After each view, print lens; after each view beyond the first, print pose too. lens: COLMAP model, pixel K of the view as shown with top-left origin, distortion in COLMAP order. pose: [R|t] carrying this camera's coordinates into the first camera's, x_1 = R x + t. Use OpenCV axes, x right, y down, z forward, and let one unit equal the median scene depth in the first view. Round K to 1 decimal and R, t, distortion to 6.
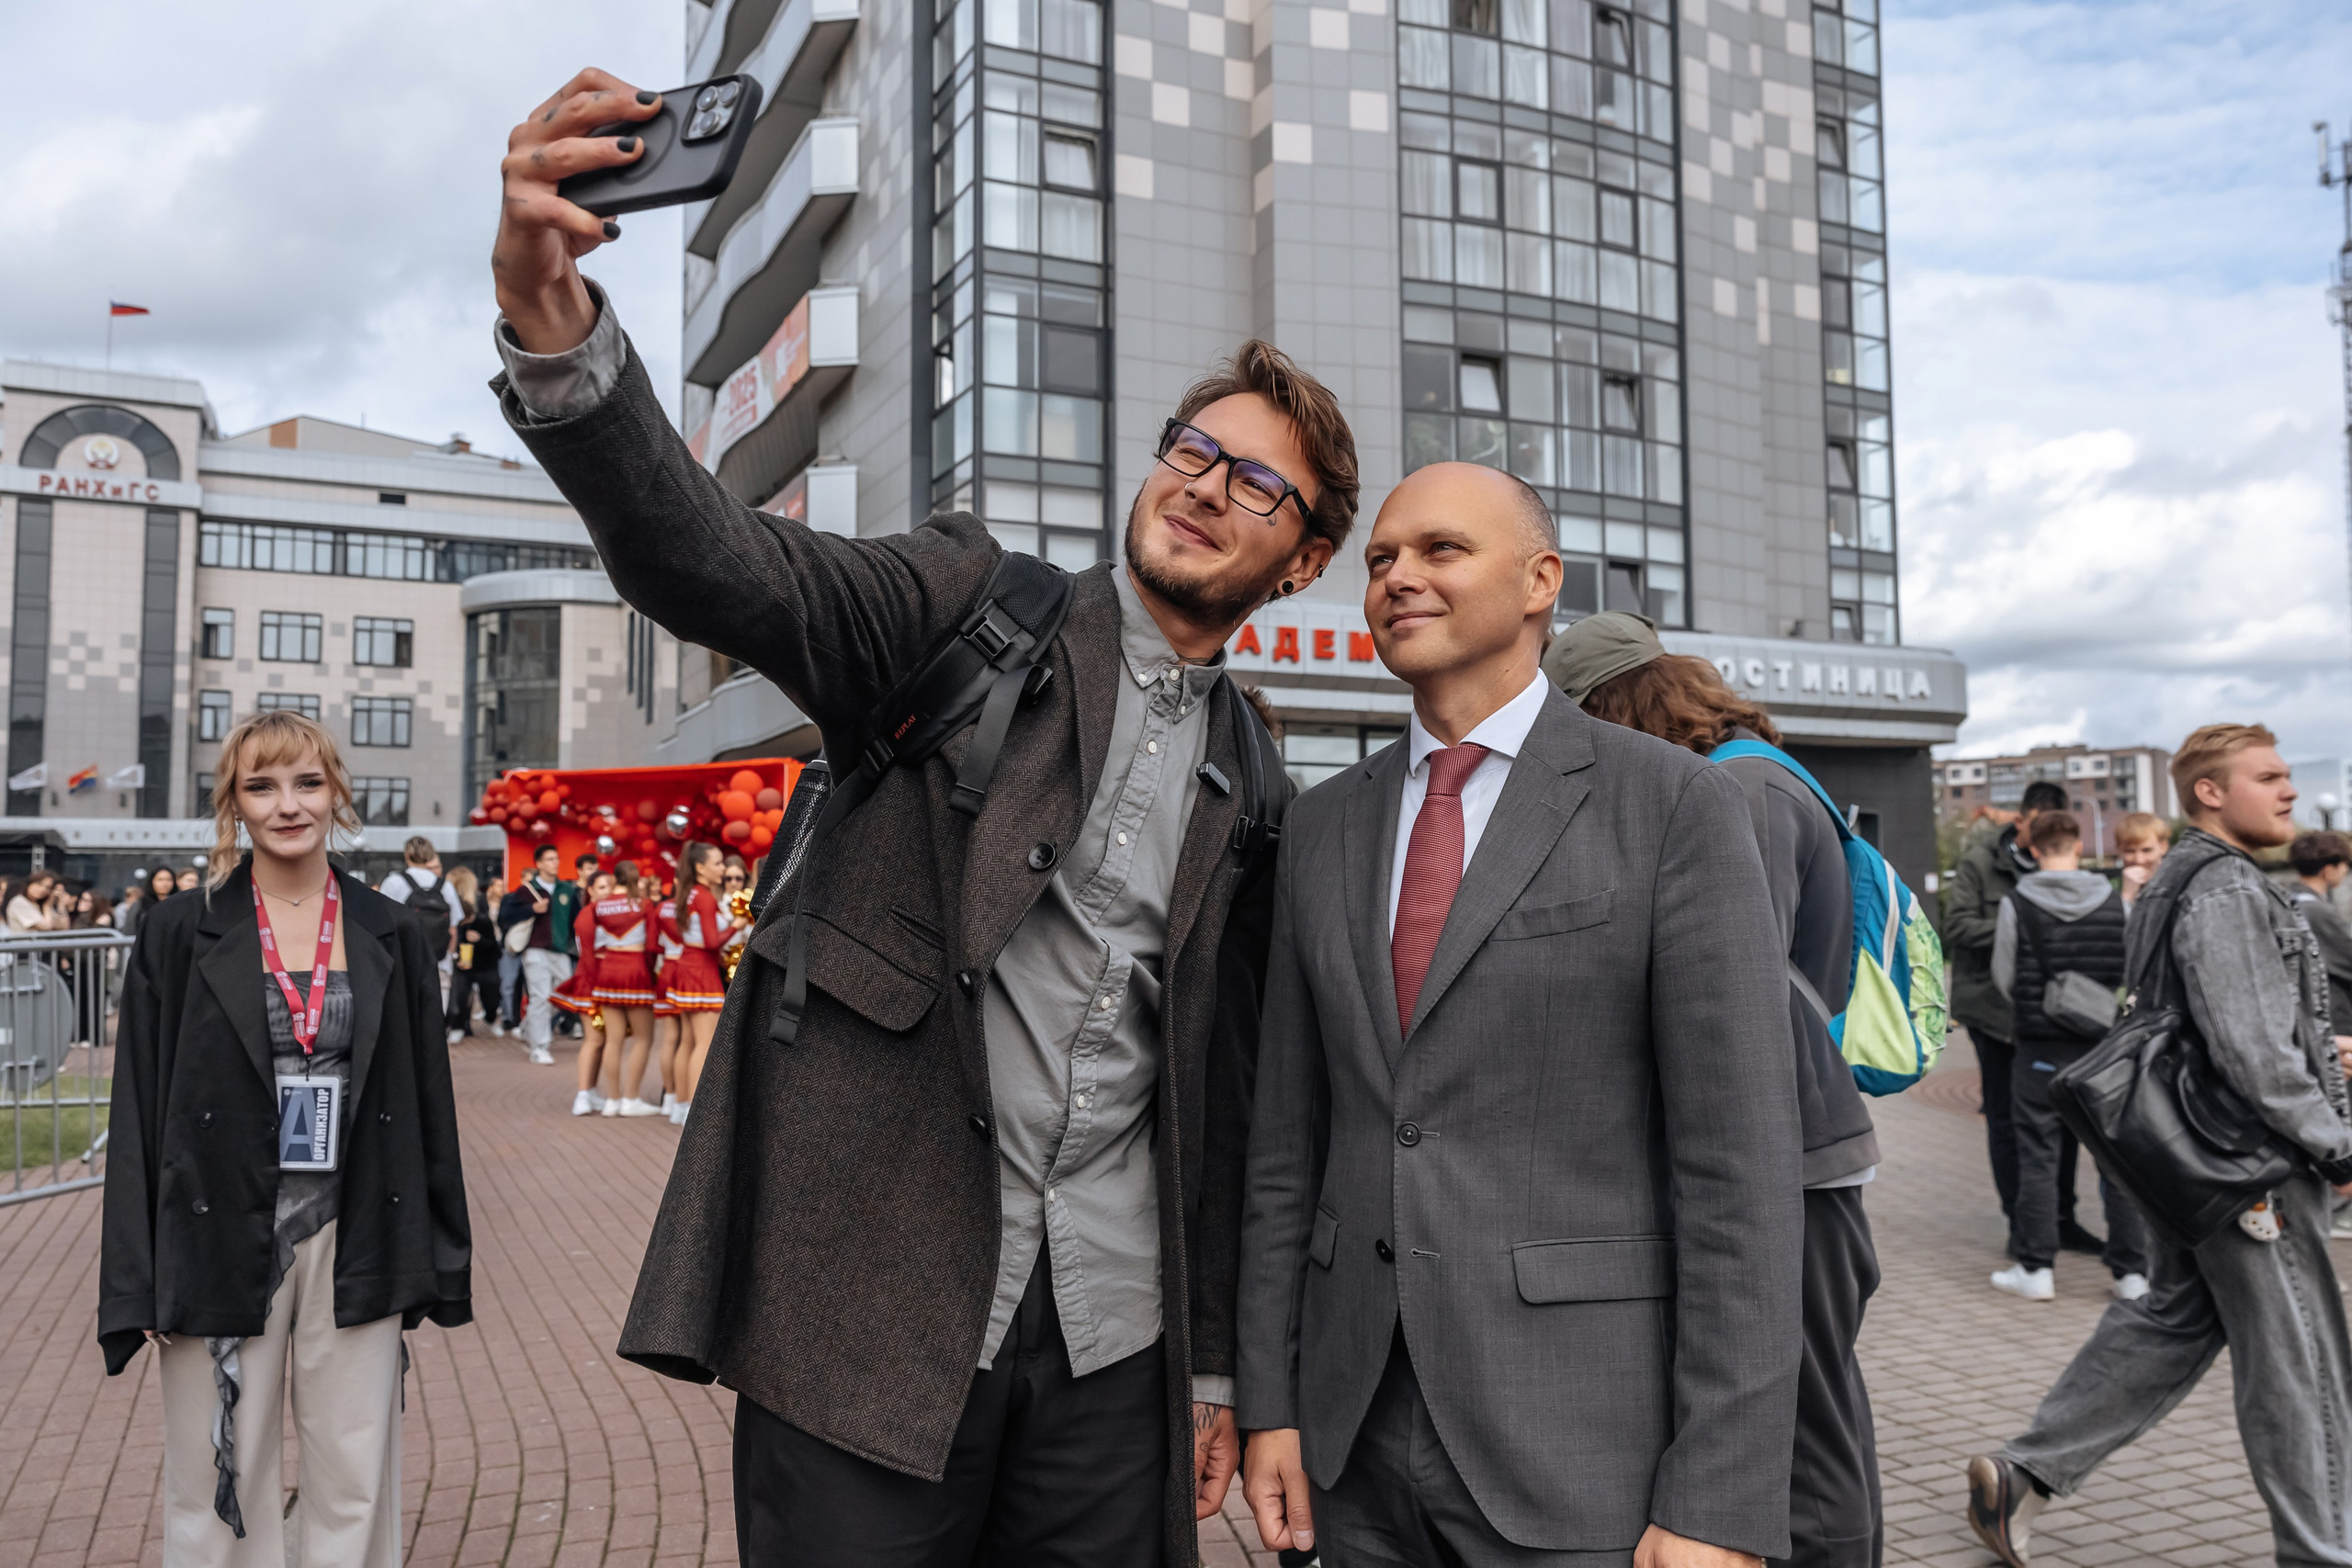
lens RADIAL K [[1880.7, 0, 1182.7], [0, 1880.7, 773.9], [0, 0, 1]] dist [0.012409, 0.024459]
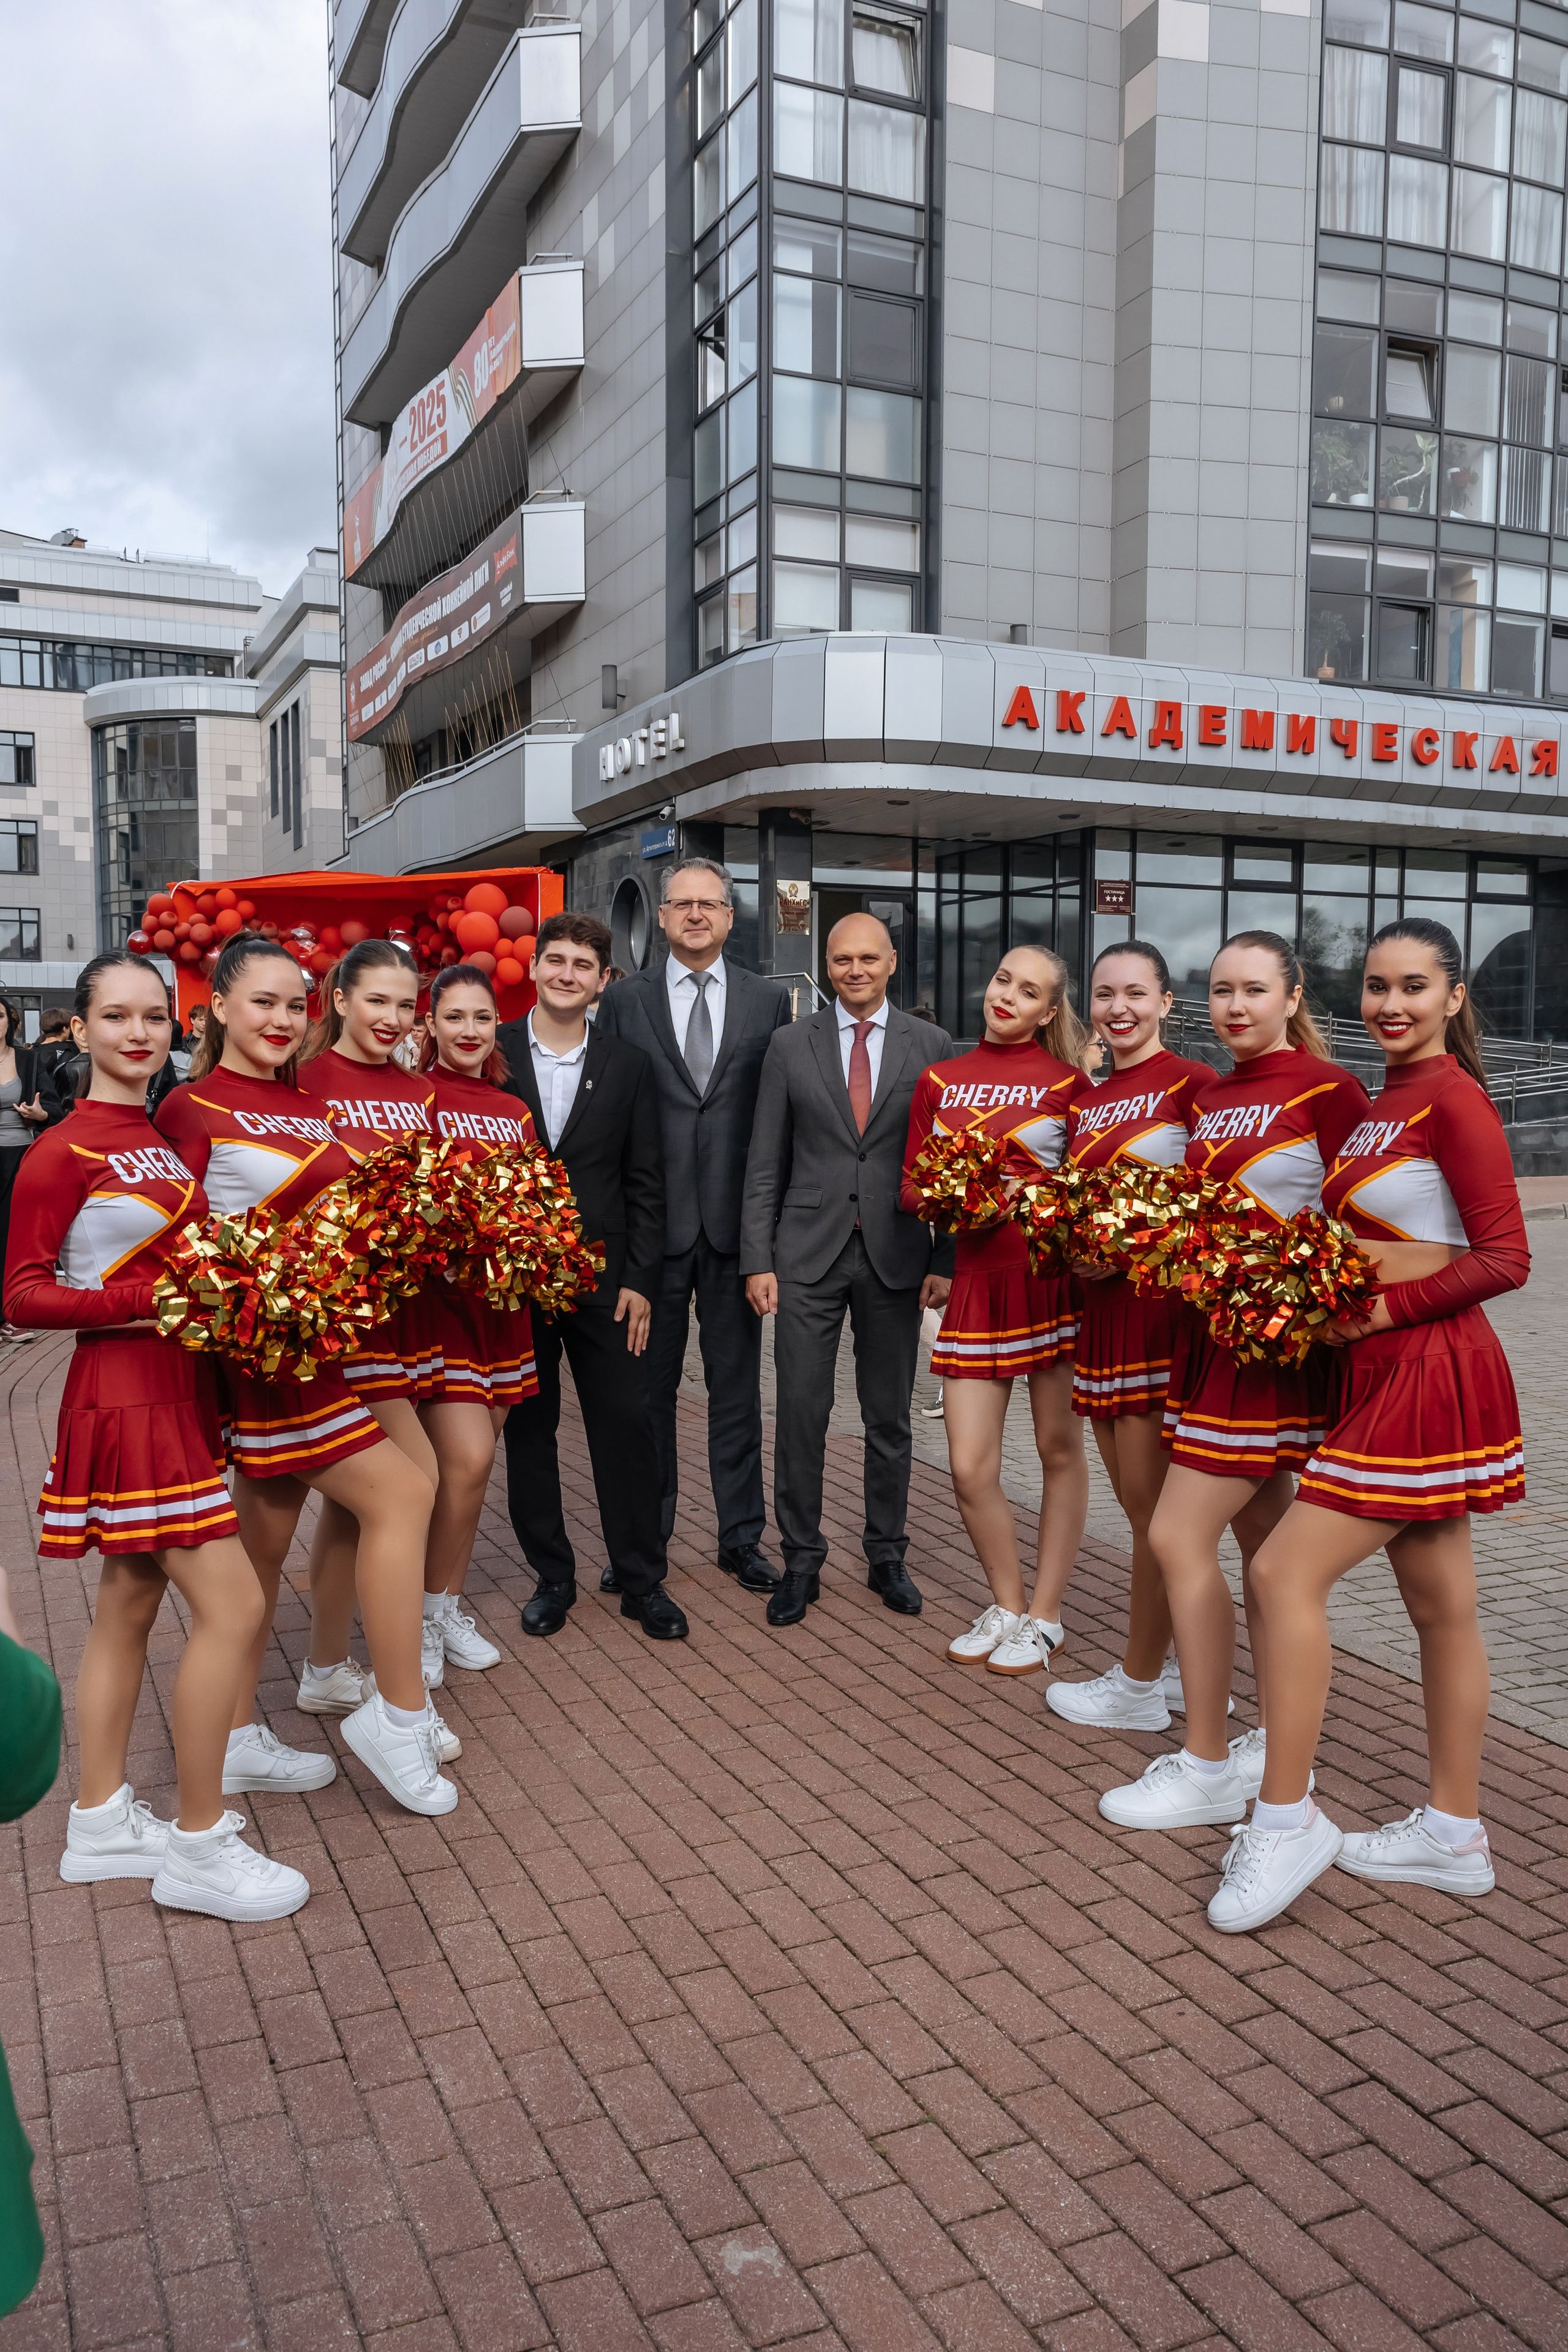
lens RADIAL K [[1880.9, 0, 784.5], [0, 1880.9, 1197.4], [0, 0, 1]] dist [0.012409, 0.024459]
pose [[0.999855, 0.009450, -0.014157, -0.080991], [-0.007256, 0.989001, 0.147729, 0.008543], [0.015398, -0.147605, 0.988927, 0.188363]]
